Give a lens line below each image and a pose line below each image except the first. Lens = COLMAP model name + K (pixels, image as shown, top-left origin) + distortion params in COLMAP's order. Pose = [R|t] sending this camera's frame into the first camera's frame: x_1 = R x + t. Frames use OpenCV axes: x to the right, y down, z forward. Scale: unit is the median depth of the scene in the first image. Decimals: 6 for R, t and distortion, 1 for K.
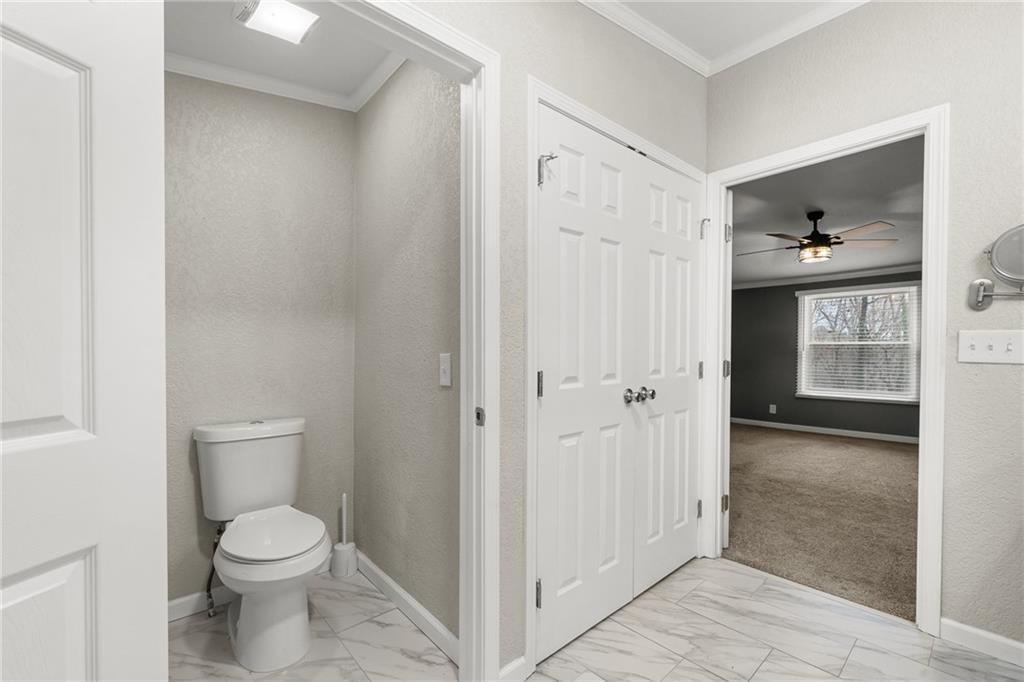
lens RADIAL K [[429.3, 0, 508.5], [0, 429.3, 350.2], [0, 0, 1]] dist [0.000869, 0.000392]
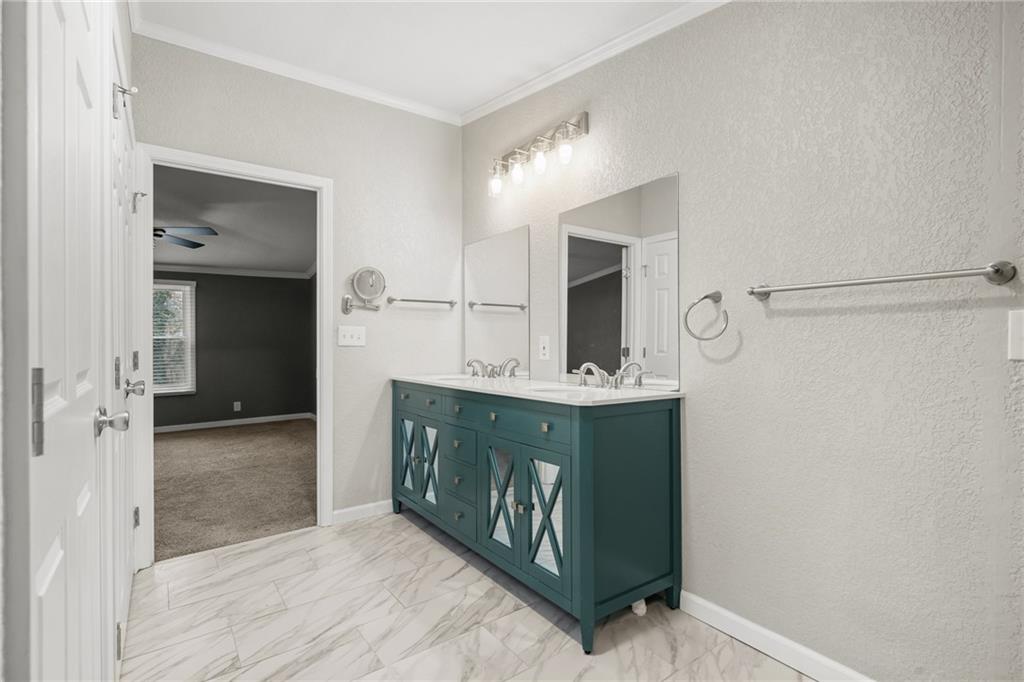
lens RADIAL K [[487.2, 0, 510.7], [0, 487.2, 345.5], [0, 0, 1]] dist [-0.002013, -0.000238]
pose [[0.109896, -0.002187, 0.993941, -0.584590], [0.009231, 0.999957, 0.001179, 0.026680], [-0.993900, 0.009045, 0.109911, 0.150446]]
